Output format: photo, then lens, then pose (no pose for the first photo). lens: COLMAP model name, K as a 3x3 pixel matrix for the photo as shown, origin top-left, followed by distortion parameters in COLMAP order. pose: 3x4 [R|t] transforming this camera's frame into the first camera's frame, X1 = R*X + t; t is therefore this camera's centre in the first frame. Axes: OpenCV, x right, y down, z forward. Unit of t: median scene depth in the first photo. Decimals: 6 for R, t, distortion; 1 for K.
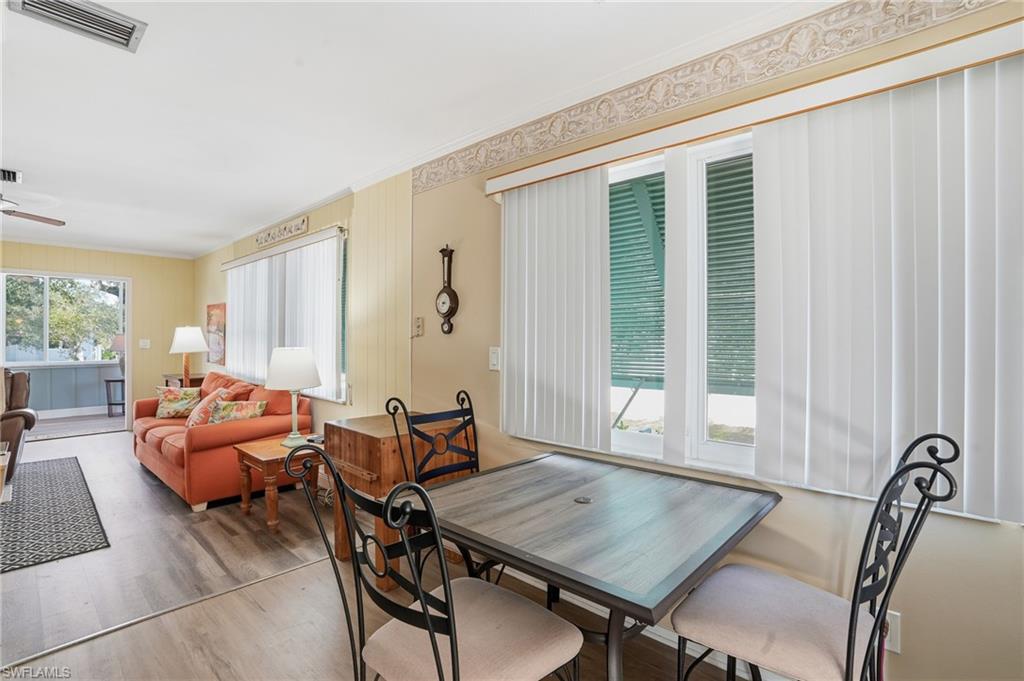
lens RADIAL K [[484.0, 0, 505.8], [0, 484.0, 335.4], [0, 0, 1]] dist [-0.073337, 0.031601]
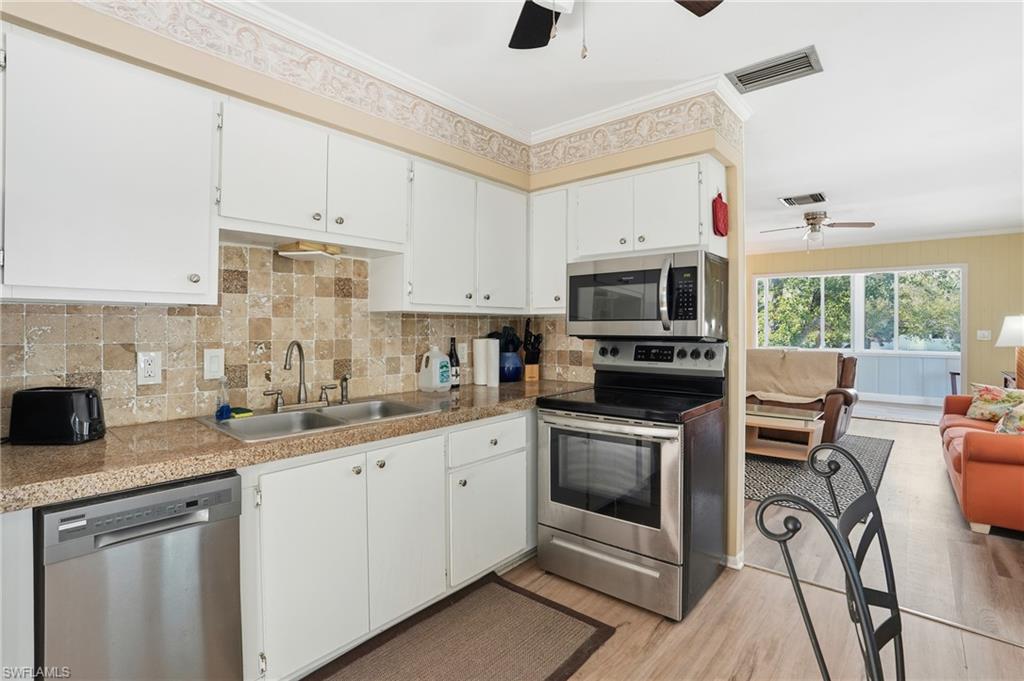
lens RADIAL K [[483.1, 0, 515.5], [0, 483.1, 327.1], [0, 0, 1]] dist [-0.071875, 0.032004]
pose [[0.044565, 0.000805, -0.999006, 0.117670], [0.001187, 0.999999, 0.000858, -0.000142], [0.999006, -0.001224, 0.044564, 0.091015]]
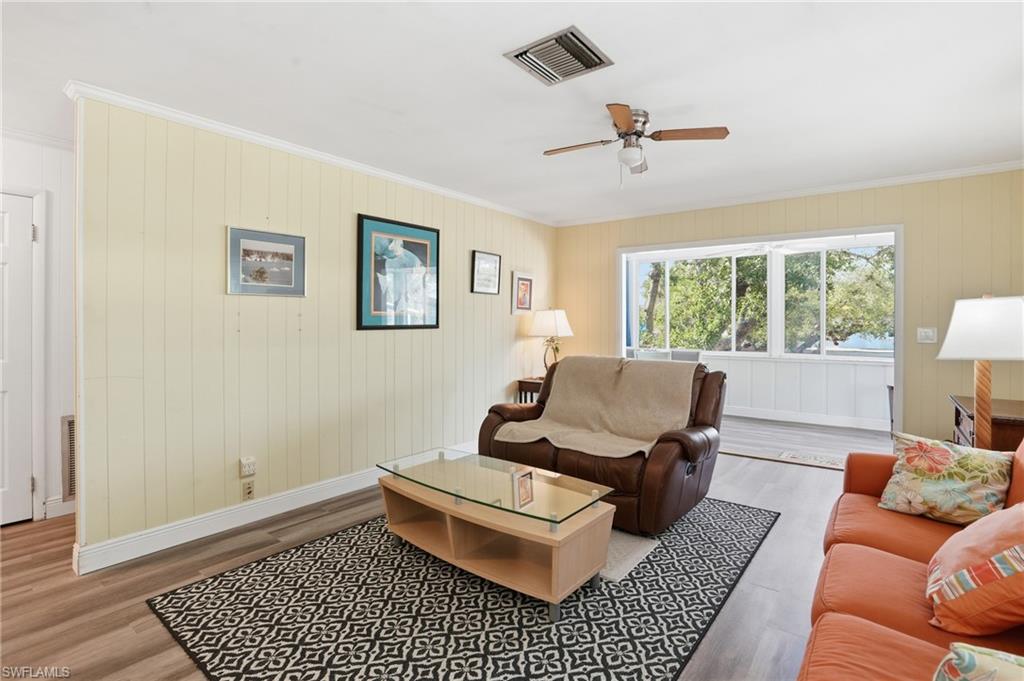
lens RADIAL K [[483.1, 0, 515.5], [0, 483.1, 327.1], [0, 0, 1]] dist [-0.071875, 0.032004]
pose [[0.094838, 0.005559, -0.995477, -0.356254], [-0.000335, 0.999985, 0.005552, 0.005583], [0.995493, -0.000193, 0.094839, 0.641887]]
